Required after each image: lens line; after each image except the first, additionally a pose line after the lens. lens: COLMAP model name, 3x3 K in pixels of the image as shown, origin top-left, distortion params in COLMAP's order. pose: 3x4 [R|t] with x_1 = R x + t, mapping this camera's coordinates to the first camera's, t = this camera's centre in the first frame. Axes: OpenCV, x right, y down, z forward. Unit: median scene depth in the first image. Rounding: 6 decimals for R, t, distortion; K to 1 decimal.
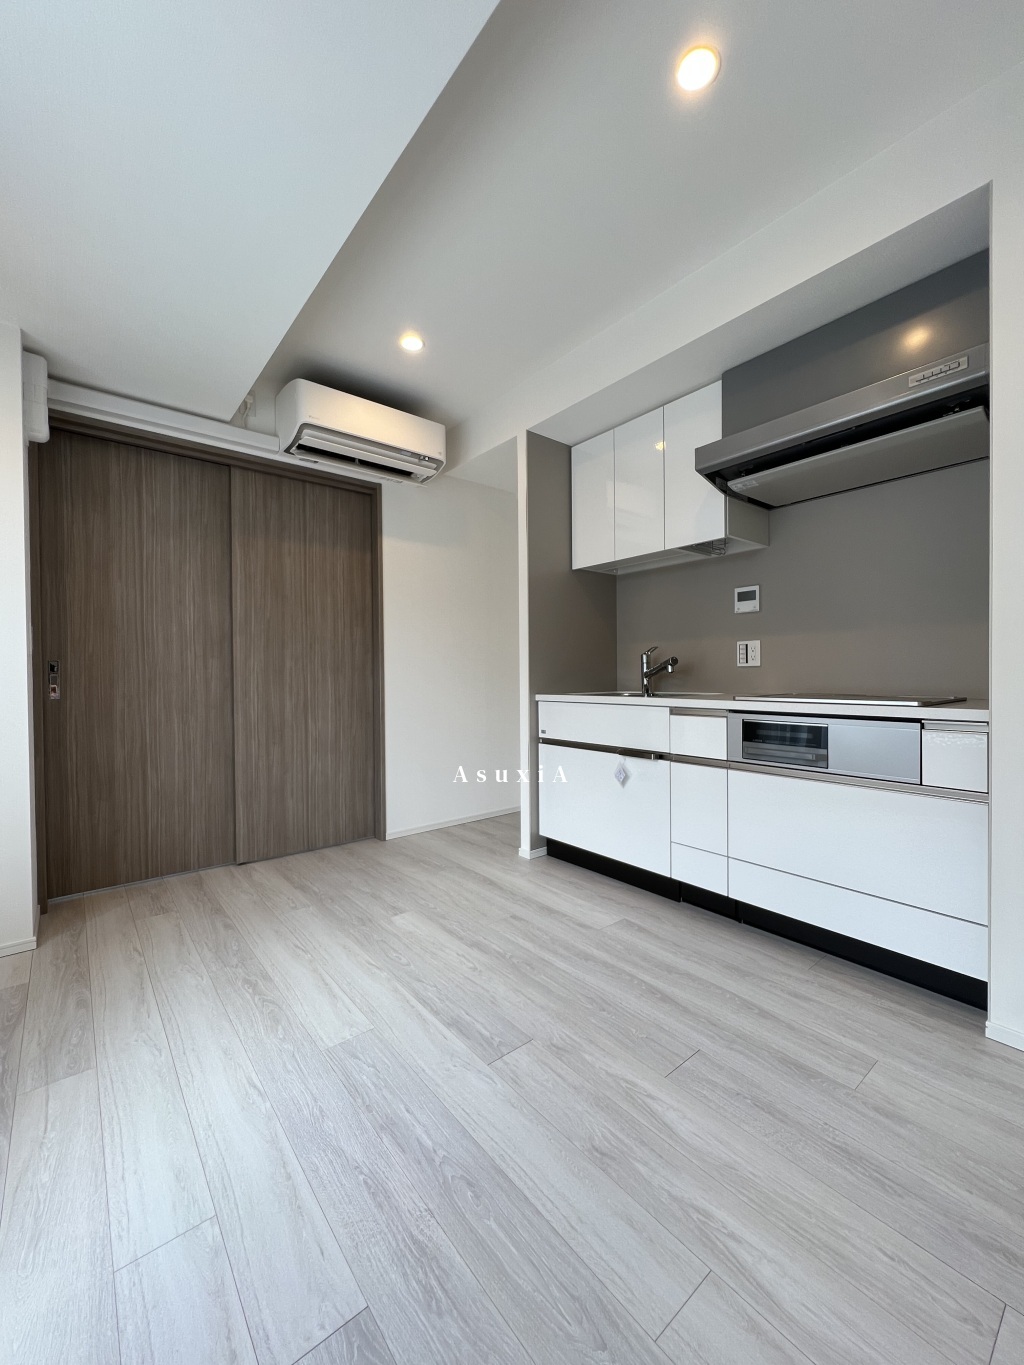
lens RADIAL K [[546.0, 0, 516.8], [0, 546.0, 684.5], [0, 0, 1]] dist [-0.006340, 0.001433]
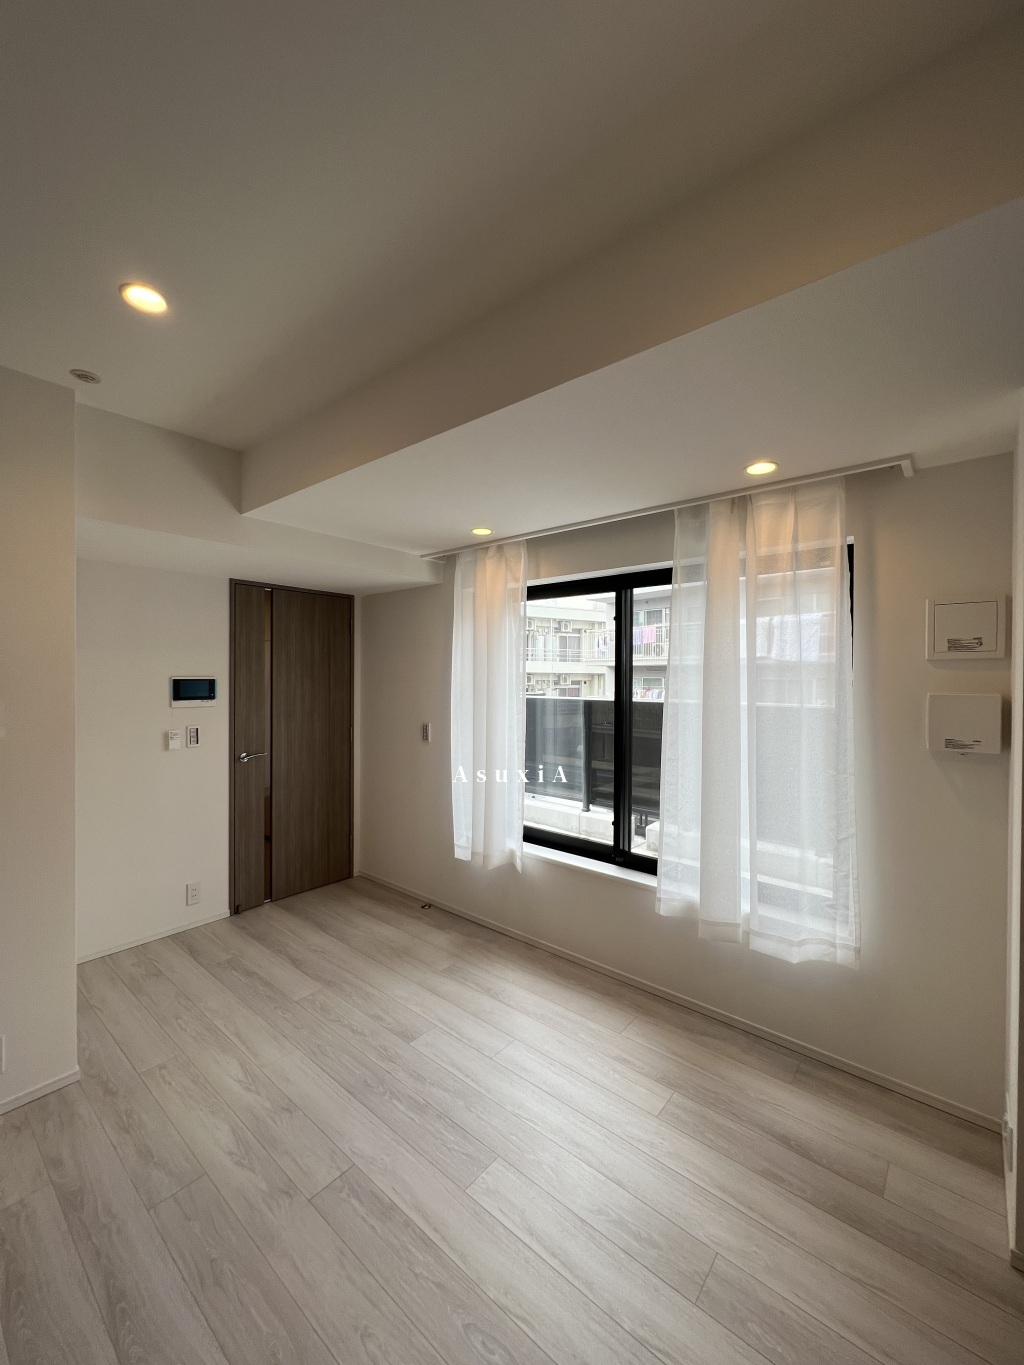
lens RADIAL K [[543.3, 0, 516.1], [0, 543.3, 681.2], [0, 0, 1]] dist [-0.005602, 0.001208]
pose [[-0.982454, 0.003696, -0.186466, -0.140511], [-0.000939, 0.999693, 0.024762, -0.307935], [0.186500, 0.024502, -0.982149, 1.678530]]
